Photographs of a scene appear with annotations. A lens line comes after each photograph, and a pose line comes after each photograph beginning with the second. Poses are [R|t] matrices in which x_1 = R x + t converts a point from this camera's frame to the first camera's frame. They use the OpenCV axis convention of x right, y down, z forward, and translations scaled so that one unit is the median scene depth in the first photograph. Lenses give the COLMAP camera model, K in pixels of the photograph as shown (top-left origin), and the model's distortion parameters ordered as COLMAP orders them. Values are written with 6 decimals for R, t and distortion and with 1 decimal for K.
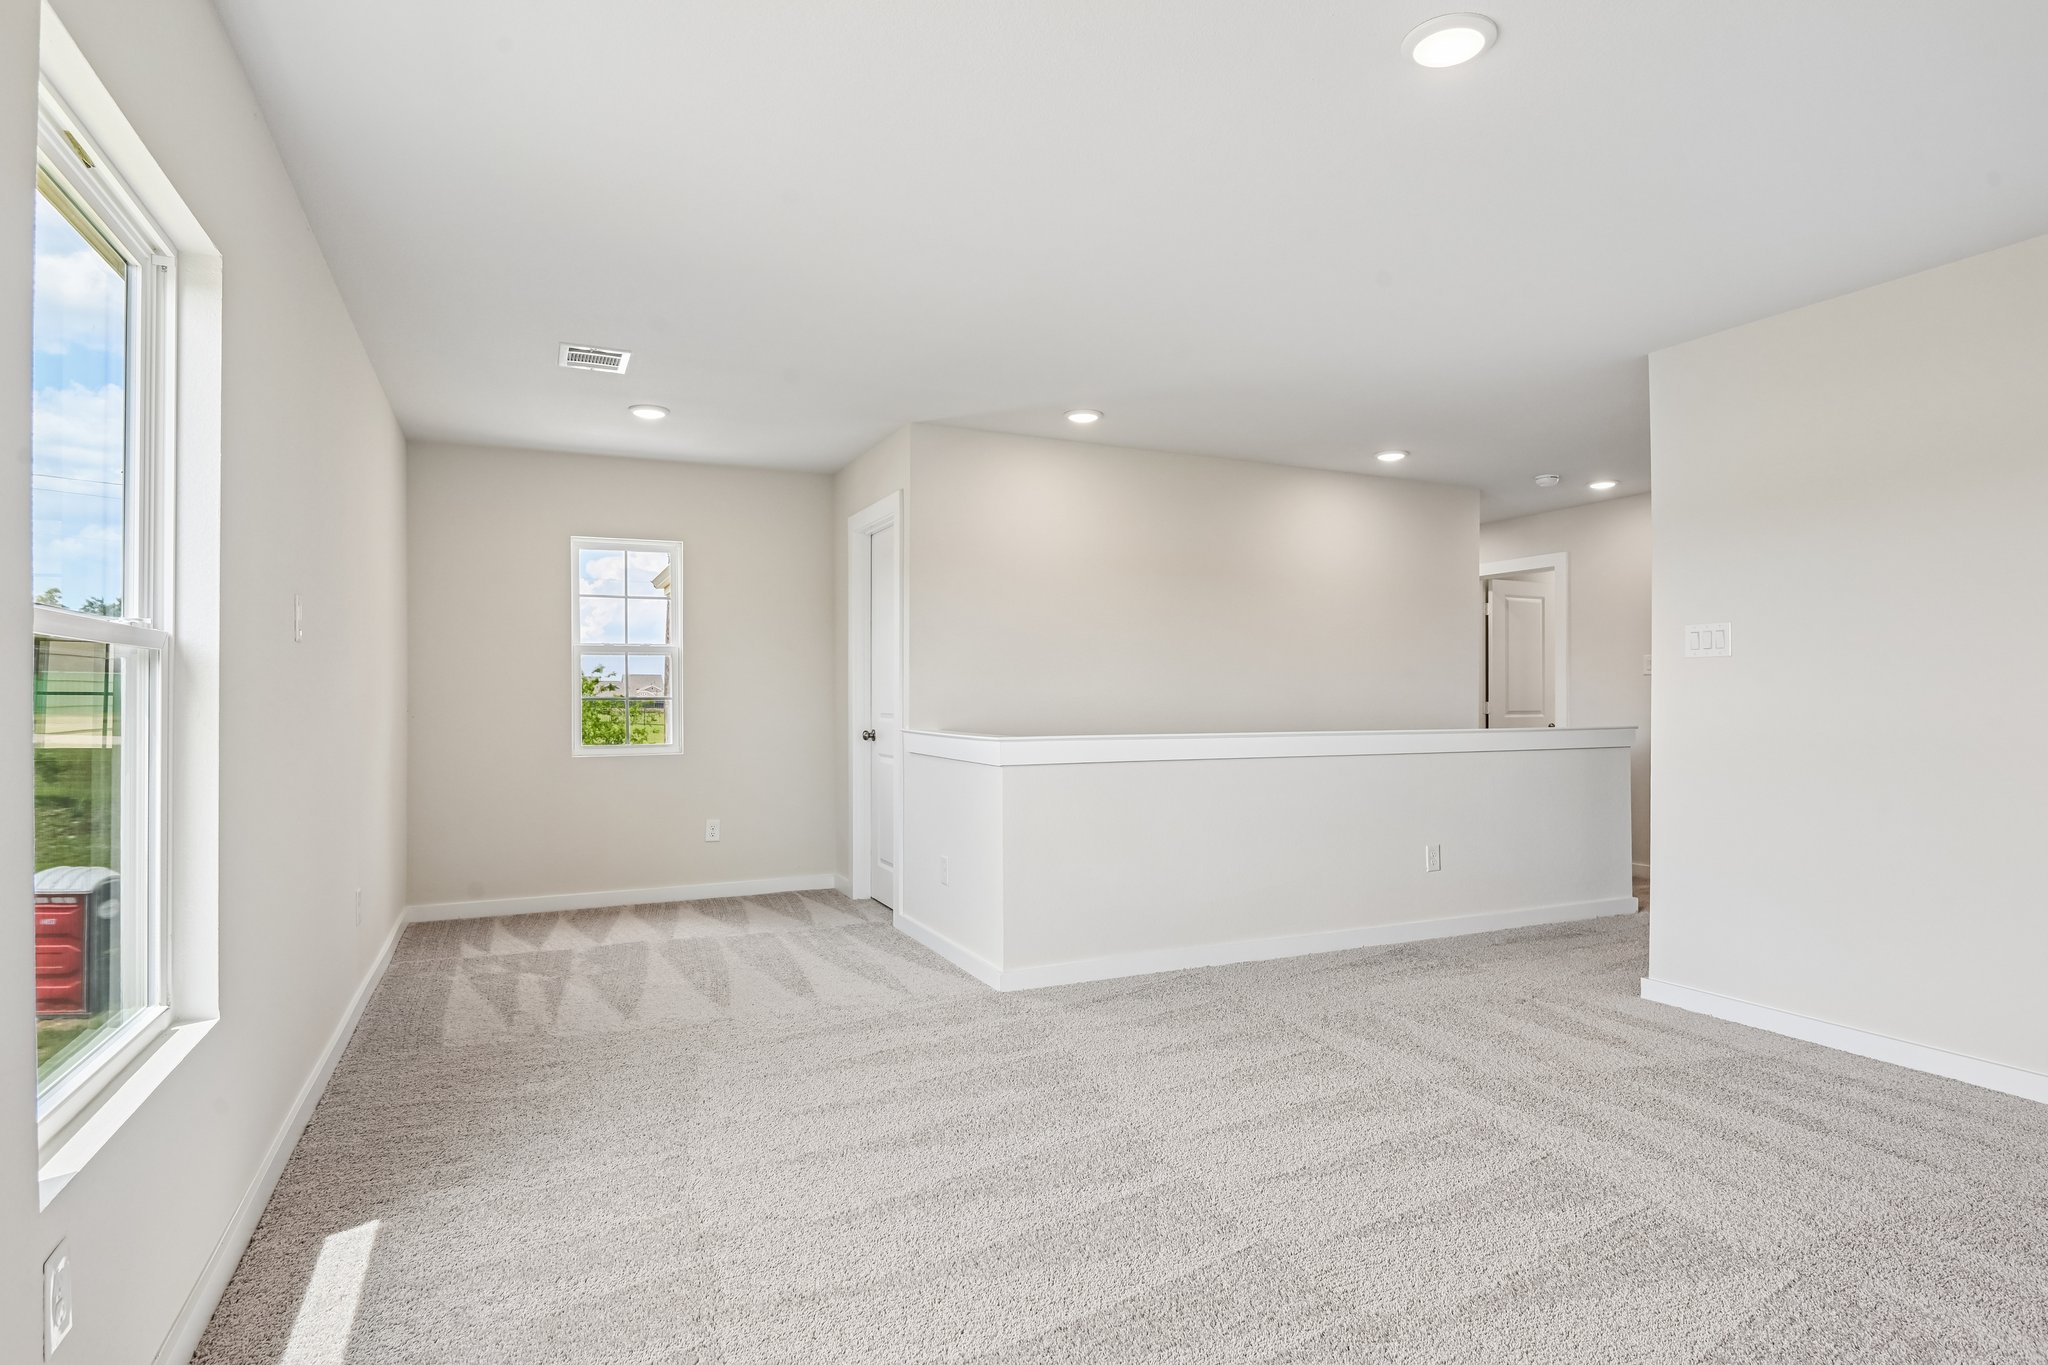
lens RADIAL K [[1134.5, 0, 1024.0], [0, 1134.5, 682.5], [0, 0, 1]] dist [0.000750, -0.016662]
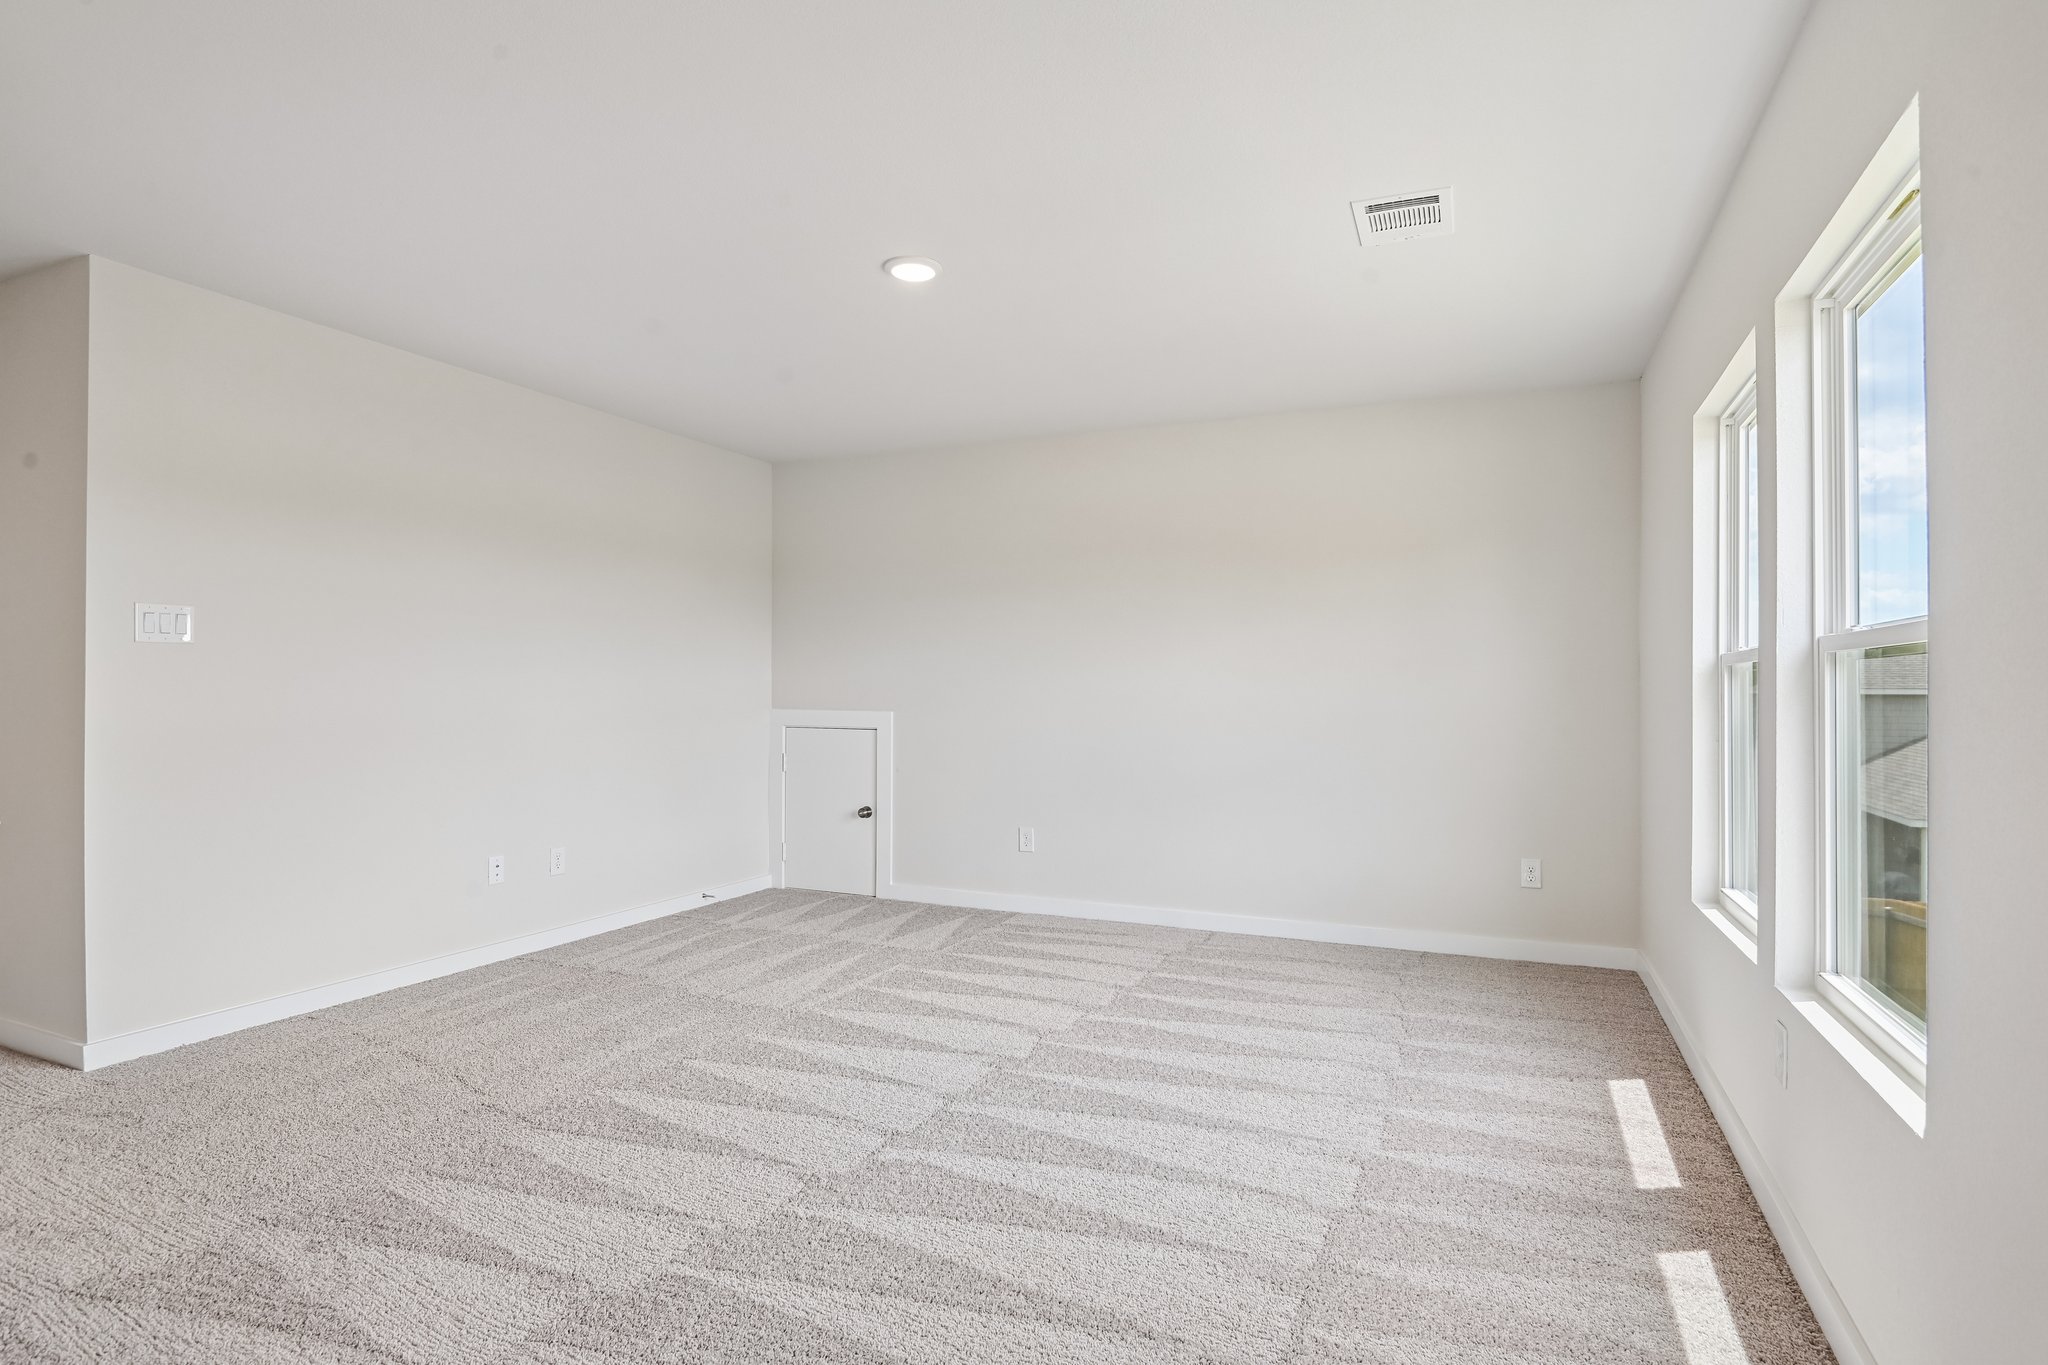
lens RADIAL K [[1134.5, 0, 1024.0], [0, 1134.5, 682.5], [0, 0, 1]] dist [0.000750, -0.016662]
pose [[-0.695484, -0.000896, 0.718541, -0.530800], [-0.013993, 0.999826, -0.012298, 0.011486], [-0.718405, -0.018608, -0.695376, 1.234154]]
